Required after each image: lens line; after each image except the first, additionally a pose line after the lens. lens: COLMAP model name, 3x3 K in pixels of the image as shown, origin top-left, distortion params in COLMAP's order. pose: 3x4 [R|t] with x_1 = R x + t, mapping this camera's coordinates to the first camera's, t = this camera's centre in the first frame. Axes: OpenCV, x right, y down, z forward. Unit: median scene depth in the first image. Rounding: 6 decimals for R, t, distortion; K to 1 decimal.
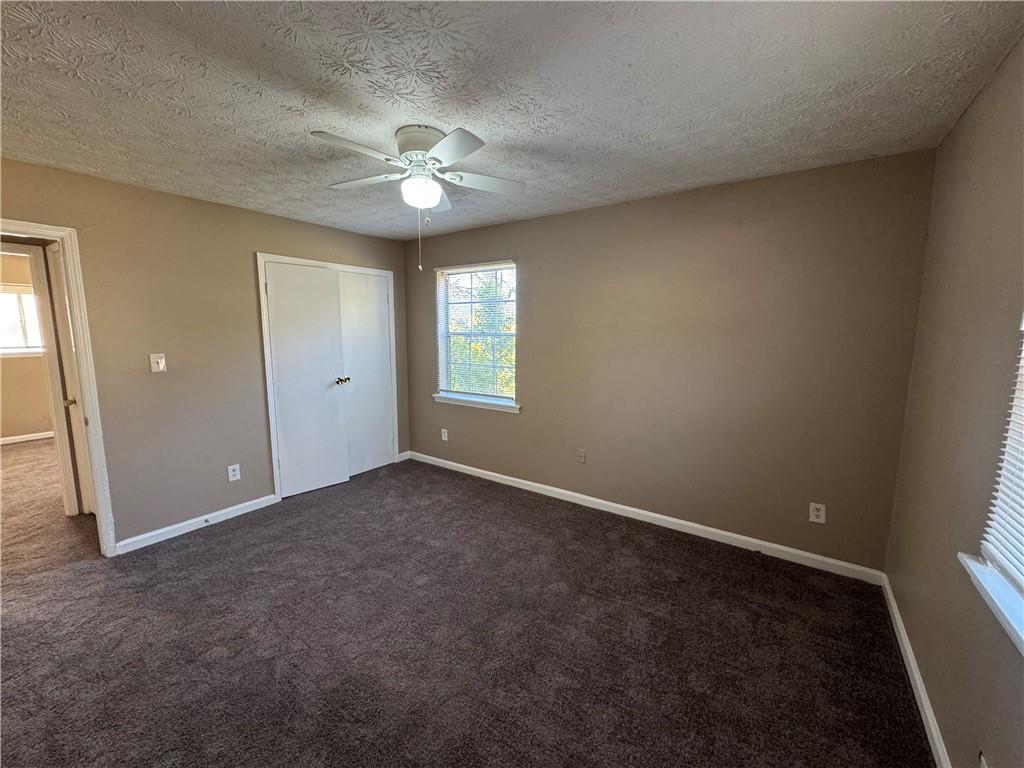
lens RADIAL K [[407.9, 0, 512.5], [0, 407.9, 381.6], [0, 0, 1]] dist [0.000112, -0.000247]
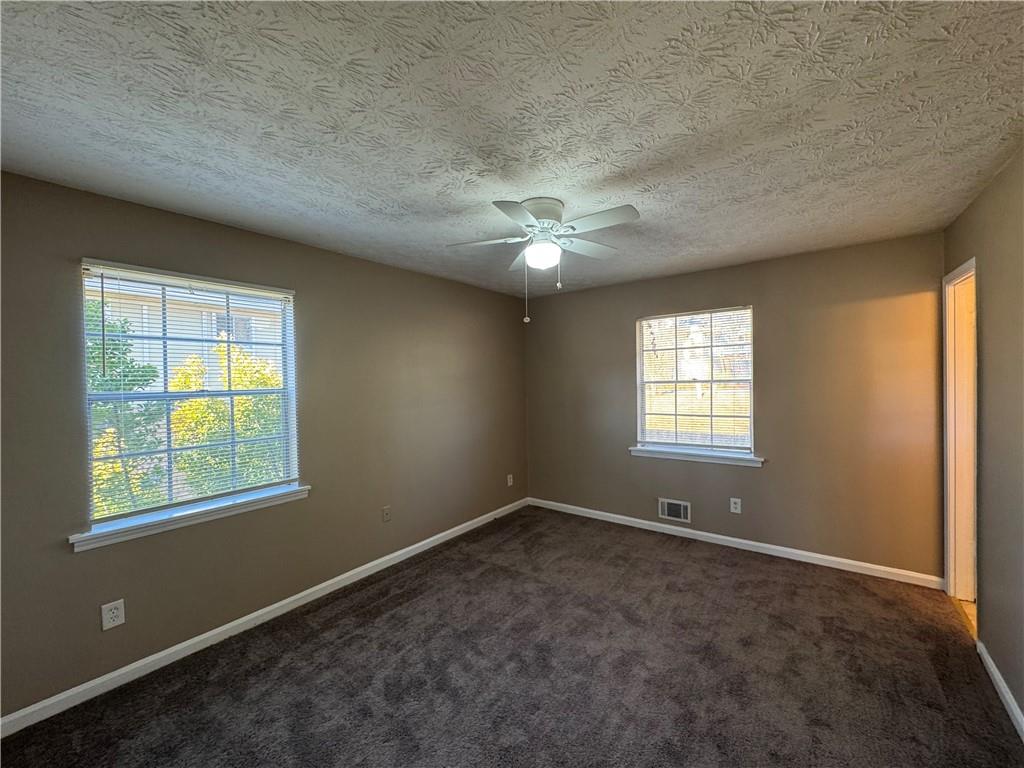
lens RADIAL K [[407.9, 0, 512.5], [0, 407.9, 381.6], [0, 0, 1]] dist [0.000112, -0.000247]
pose [[0.051707, -0.012264, 0.998587, -0.983254], [0.151682, 0.988420, 0.004285, -0.104788], [-0.987076, 0.151246, 0.052968, 0.792913]]
